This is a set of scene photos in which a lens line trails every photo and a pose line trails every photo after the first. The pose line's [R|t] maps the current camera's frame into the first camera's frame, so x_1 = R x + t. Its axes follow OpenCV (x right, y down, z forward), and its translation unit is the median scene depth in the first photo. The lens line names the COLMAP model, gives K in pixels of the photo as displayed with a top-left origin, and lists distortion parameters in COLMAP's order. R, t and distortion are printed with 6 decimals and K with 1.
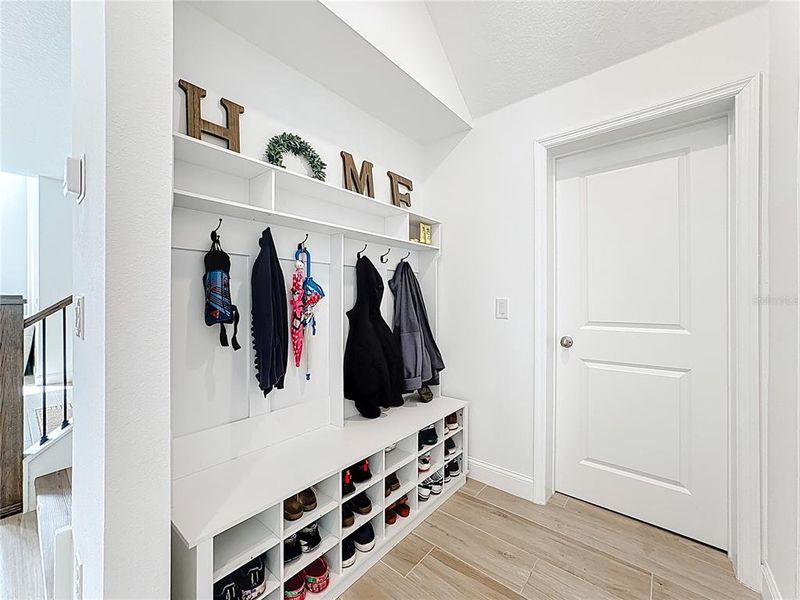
lens RADIAL K [[334.0, 0, 400.0], [0, 334.0, 300.0], [0, 0, 1]] dist [-0.036180, 0.015018]
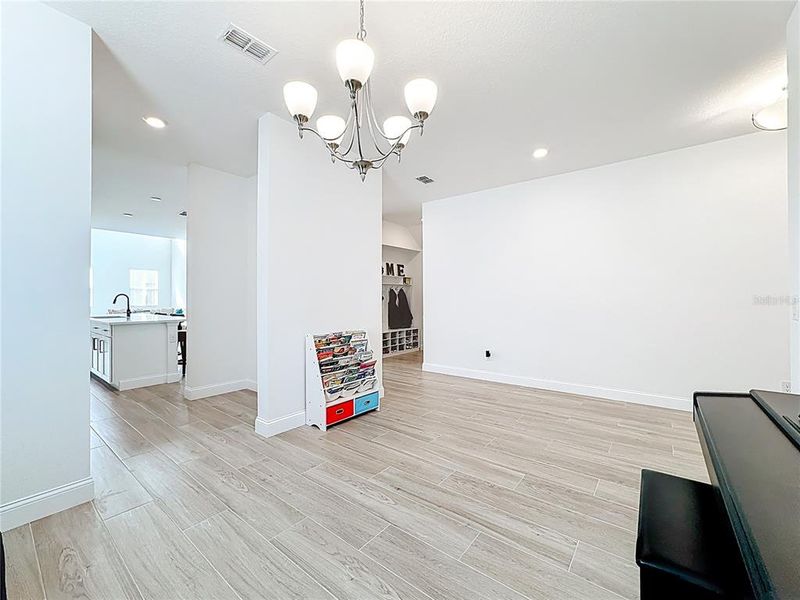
lens RADIAL K [[334.0, 0, 400.0], [0, 334.0, 300.0], [0, 0, 1]] dist [-0.036180, 0.015018]
pose [[0.999592, -0.008469, 0.027275, -0.113334], [0.008344, 0.999954, 0.004705, -0.018217], [-0.027314, -0.004476, 0.999617, -2.793217]]
